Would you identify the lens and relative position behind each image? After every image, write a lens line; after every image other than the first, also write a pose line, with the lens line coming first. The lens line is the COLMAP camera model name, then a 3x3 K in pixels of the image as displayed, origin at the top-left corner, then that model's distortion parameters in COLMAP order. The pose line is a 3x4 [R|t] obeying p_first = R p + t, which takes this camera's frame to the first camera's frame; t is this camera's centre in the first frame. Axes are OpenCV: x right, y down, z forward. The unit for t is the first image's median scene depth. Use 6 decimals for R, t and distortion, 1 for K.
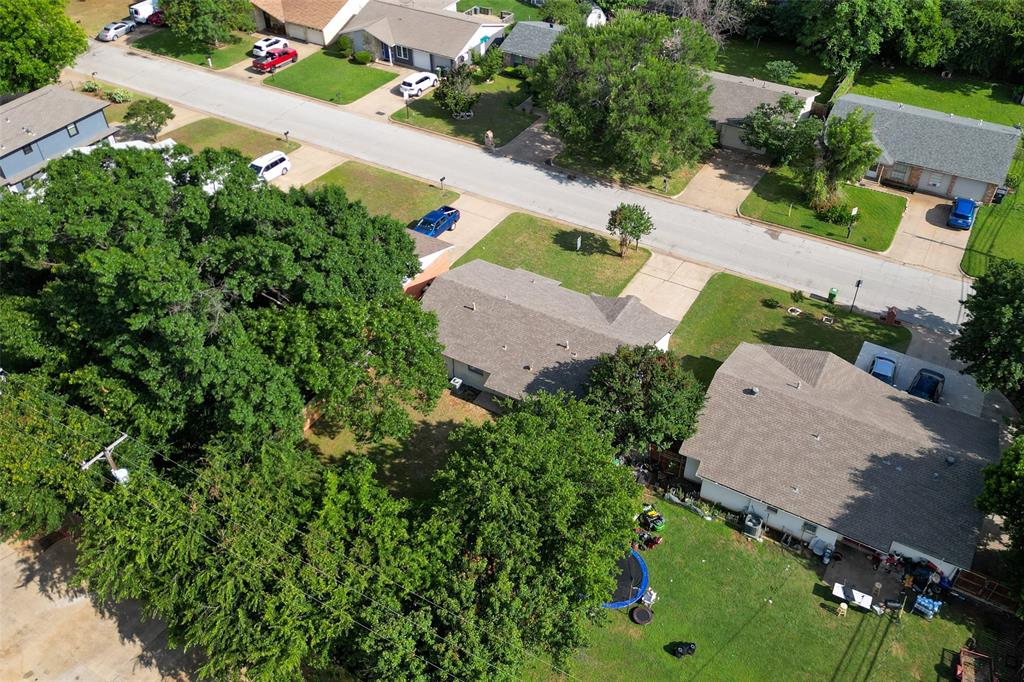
lens RADIAL K [[837.3, 0, 511.1], [0, 837.3, 354.3], [0, 0, 1]] dist [0.067456, -0.065401]
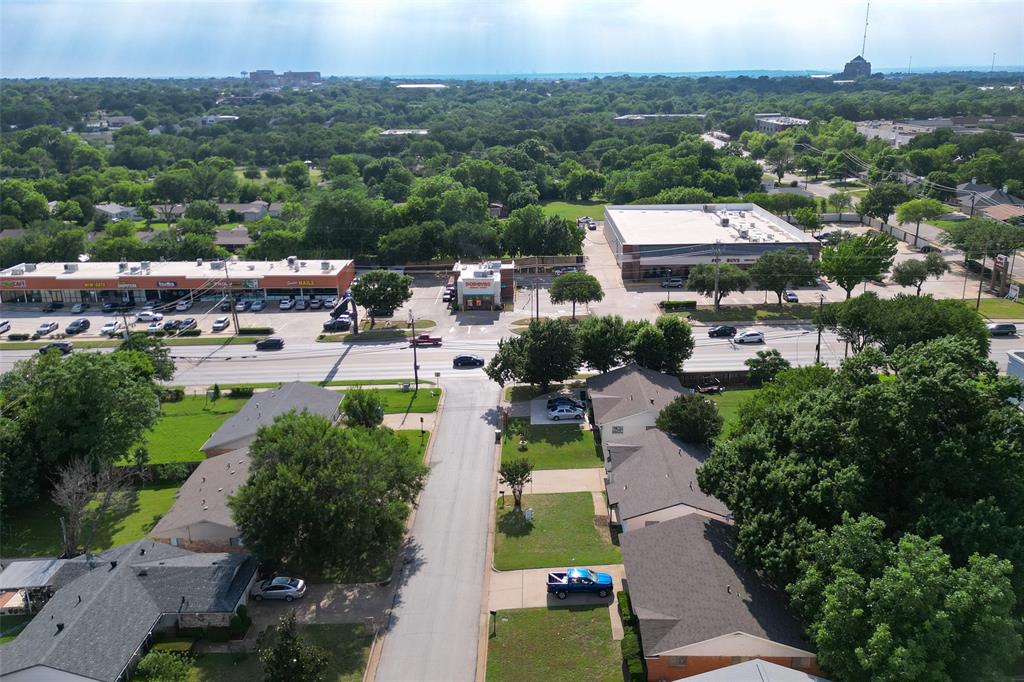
lens RADIAL K [[837.3, 0, 511.1], [0, 837.3, 354.3], [0, 0, 1]] dist [0.067456, -0.065401]
pose [[-0.488415, -0.261955, 0.832365, -0.804318], [0.593178, 0.599927, 0.536869, -0.895203], [-0.639993, 0.755955, -0.137628, 1.001789]]
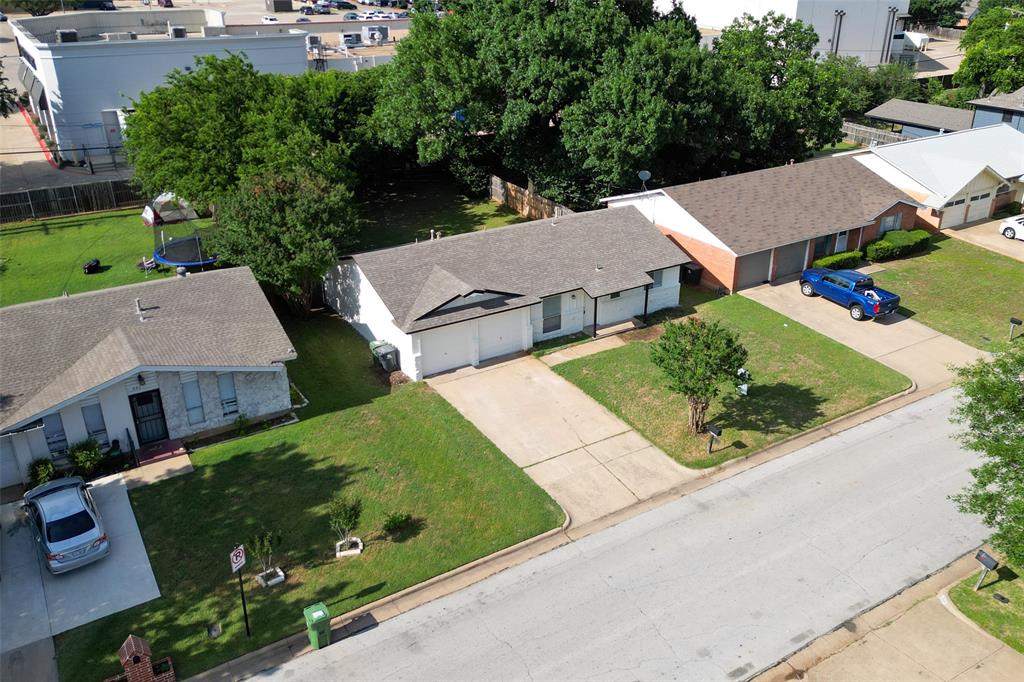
lens RADIAL K [[835.6, 0, 544.1], [0, 835.6, 352.8], [0, 0, 1]] dist [0.057037, -0.068818]
pose [[-0.447357, 0.393300, -0.803235, 0.533166], [-0.593997, 0.540761, 0.595605, -0.372765], [0.668609, 0.743567, -0.008294, 0.904714]]
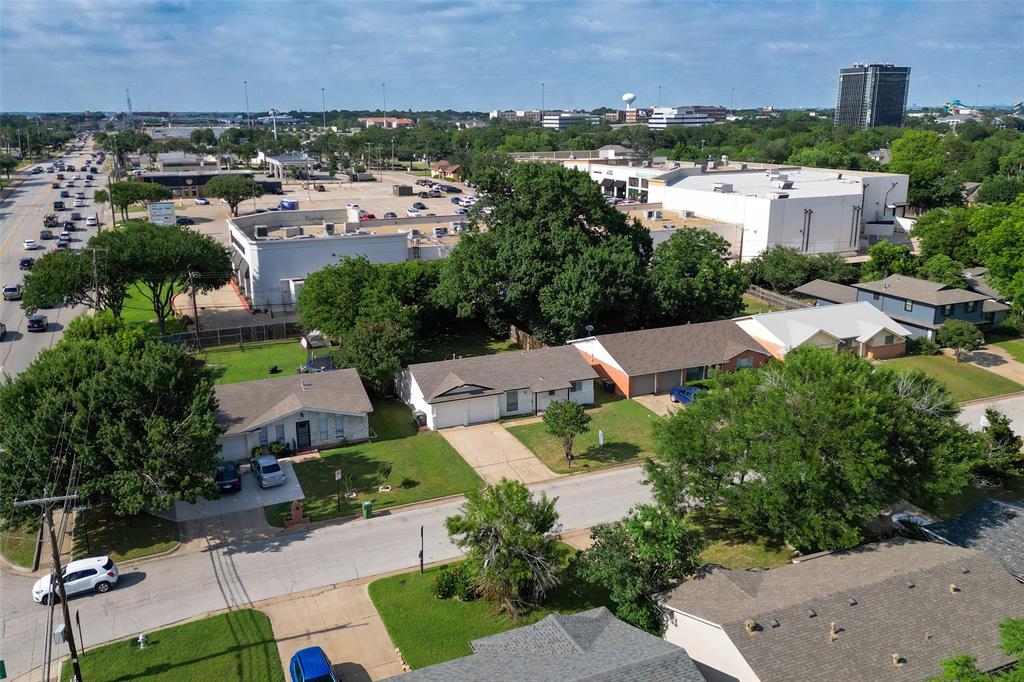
lens RADIAL K [[837.3, 0, 511.1], [0, 837.3, 354.3], [0, 0, 1]] dist [0.067456, -0.065401]
pose [[-0.591020, 0.234397, -0.771850, 0.848688], [-0.525725, 0.613795, 0.588956, -0.695023], [0.611807, 0.753866, -0.239537, 1.086303]]
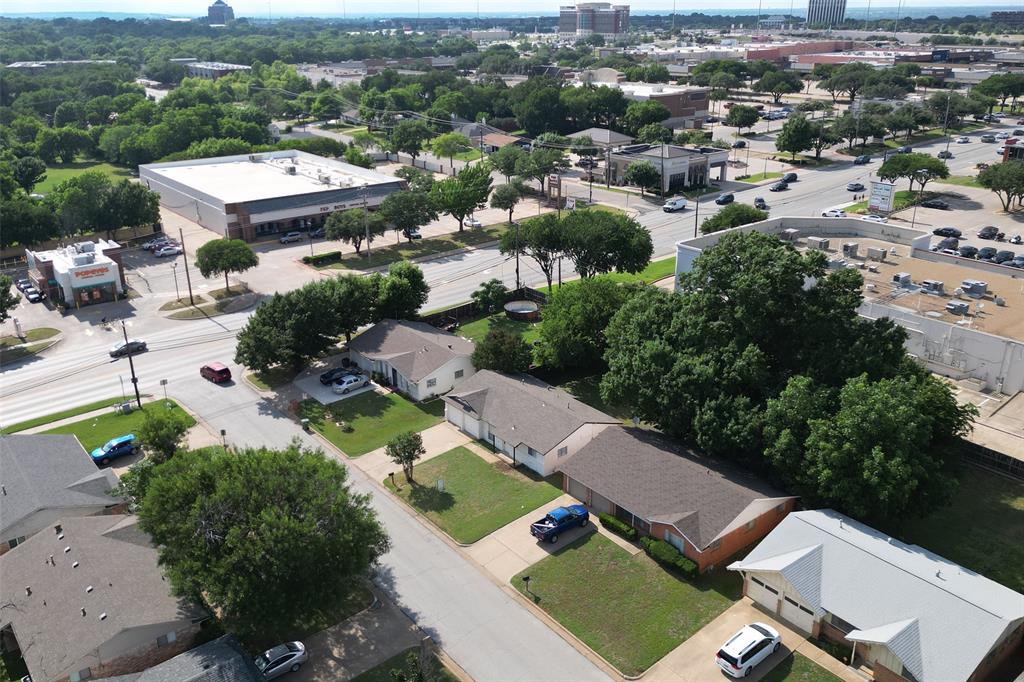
lens RADIAL K [[837.3, 0, 511.1], [0, 837.3, 354.3], [0, 0, 1]] dist [0.067456, -0.065401]
pose [[-0.935101, -0.123541, 0.332150, -0.347166], [0.243270, 0.457768, 0.855142, -1.121685], [-0.257692, 0.880447, -0.398005, 1.255376]]
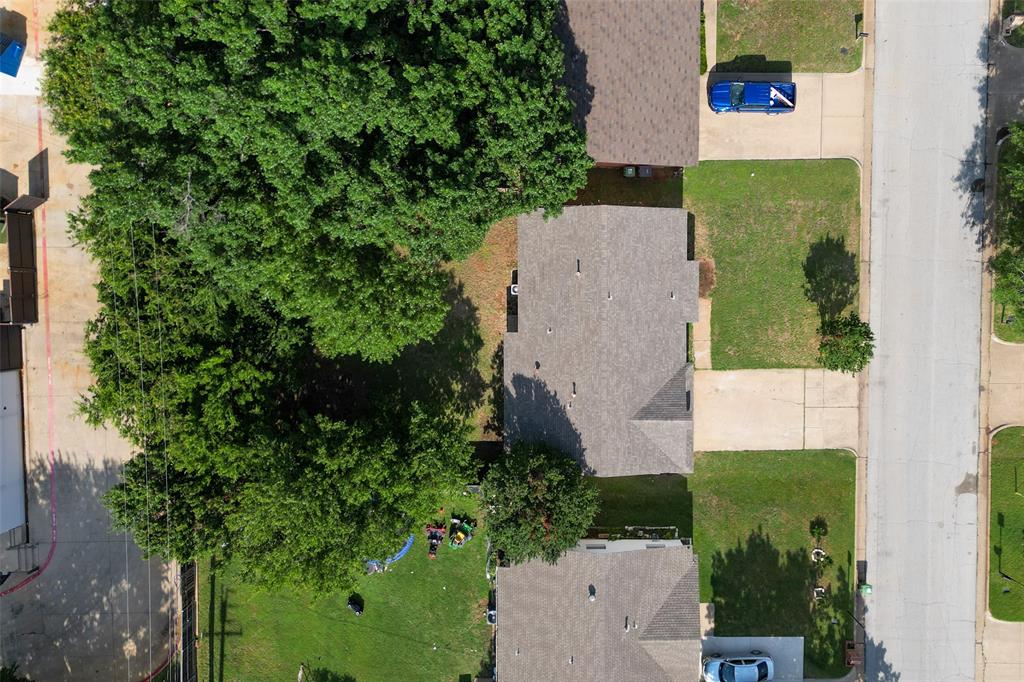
lens RADIAL K [[837.3, 0, 511.1], [0, 837.3, 354.3], [0, 0, 1]] dist [0.067456, -0.065401]
pose [[0.509067, 0.859498, 0.045976, -0.039781], [-0.574255, 0.299362, 0.761980, -0.542455], [0.641157, -0.414300, 0.645966, 0.290770]]
